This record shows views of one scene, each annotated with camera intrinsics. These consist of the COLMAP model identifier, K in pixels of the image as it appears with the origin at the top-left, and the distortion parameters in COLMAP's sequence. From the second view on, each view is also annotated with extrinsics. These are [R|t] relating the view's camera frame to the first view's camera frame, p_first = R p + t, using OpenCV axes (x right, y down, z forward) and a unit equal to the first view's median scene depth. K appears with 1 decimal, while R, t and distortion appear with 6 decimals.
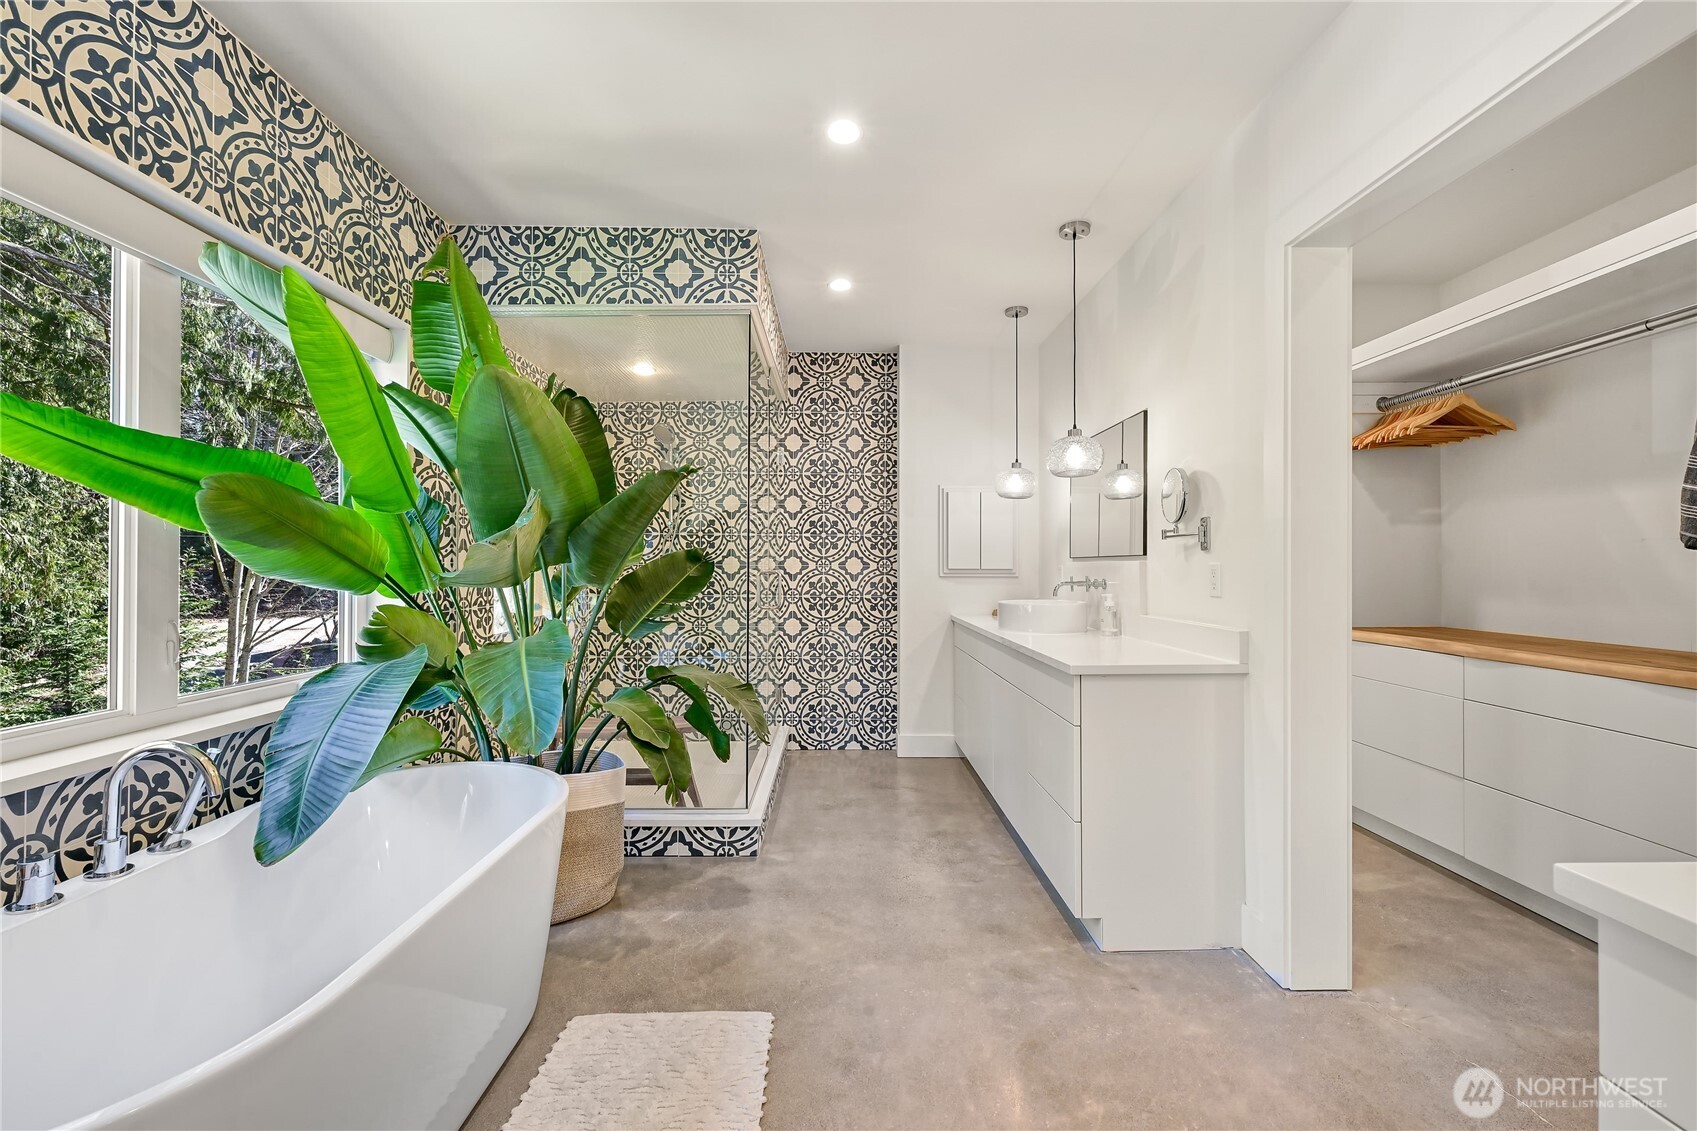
lens RADIAL K [[684.8, 0, 839.9], [0, 684.8, 565.0], [0, 0, 1]] dist [-0.002295, 0.000735]
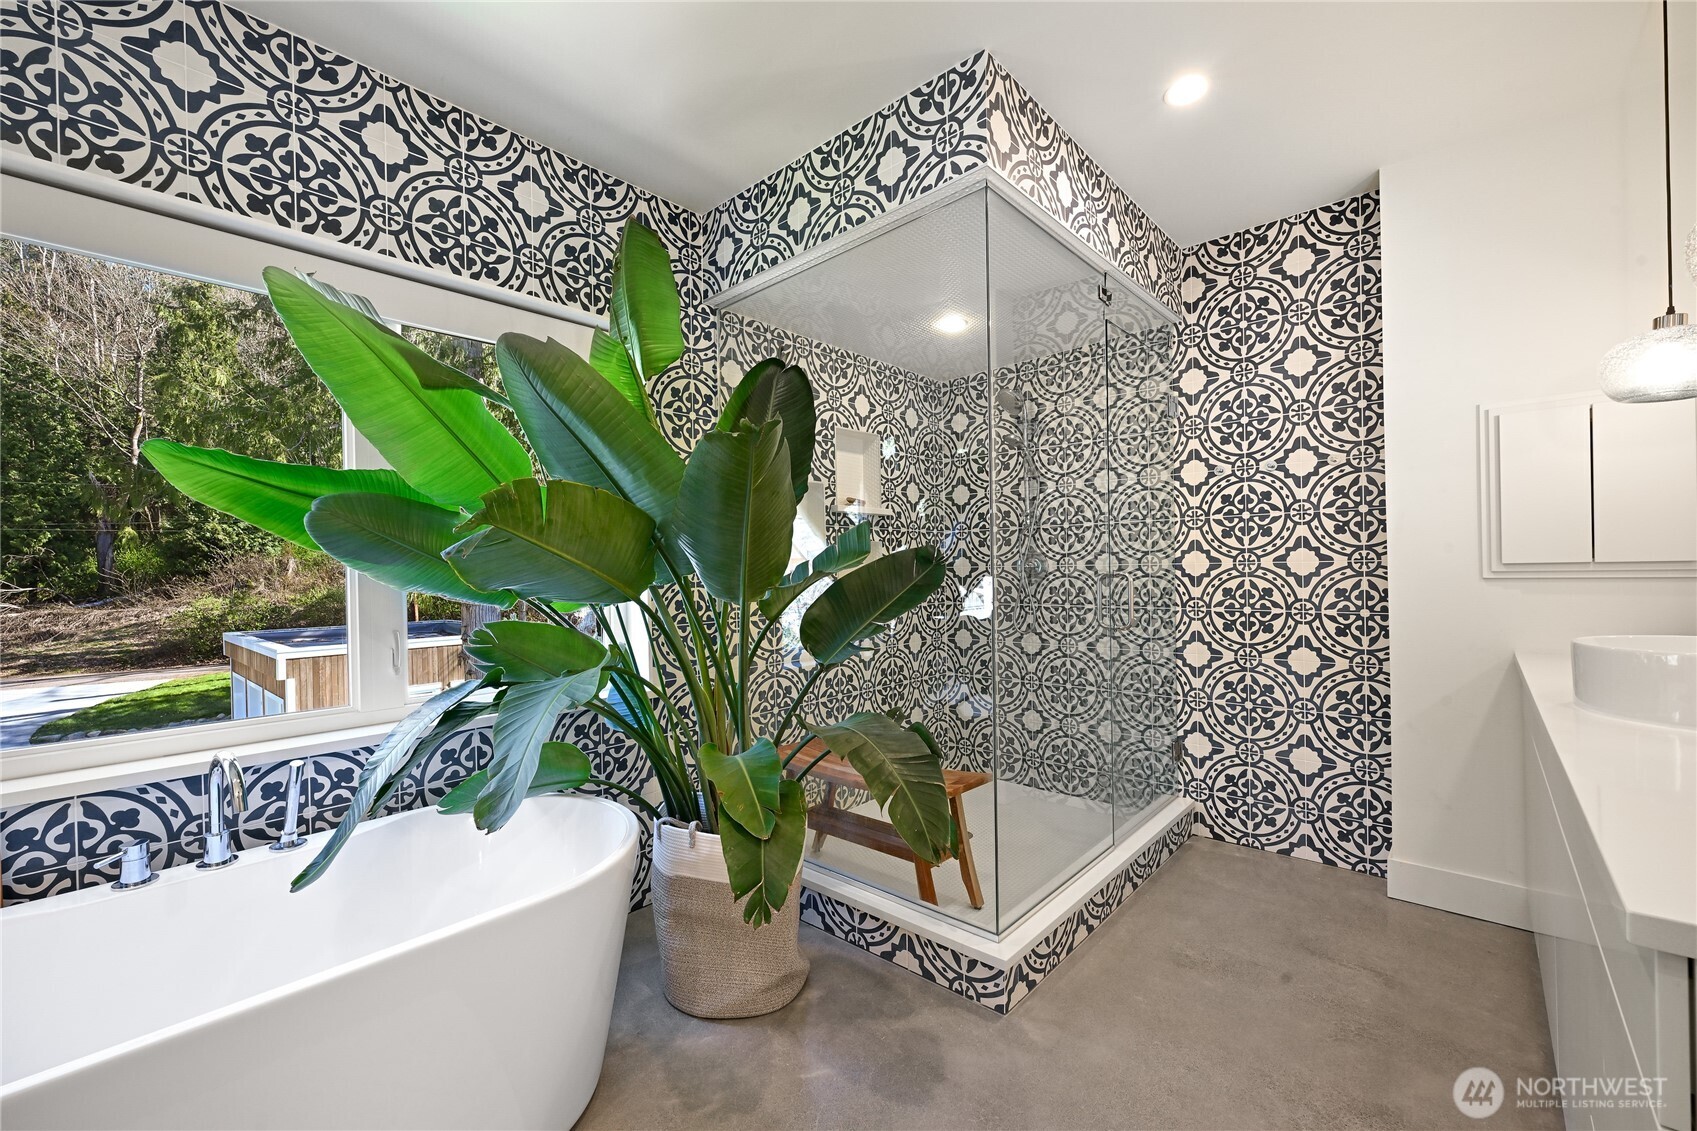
lens RADIAL K [[684.8, 0, 855.4], [0, 684.8, 573.7], [0, 0, 1]] dist [-0.002295, 0.000735]
pose [[0.737429, -0.013459, -0.675291, 0.219735], [0.022671, 0.999731, 0.004832, -0.000196], [0.675044, -0.018872, 0.737536, 0.433818]]
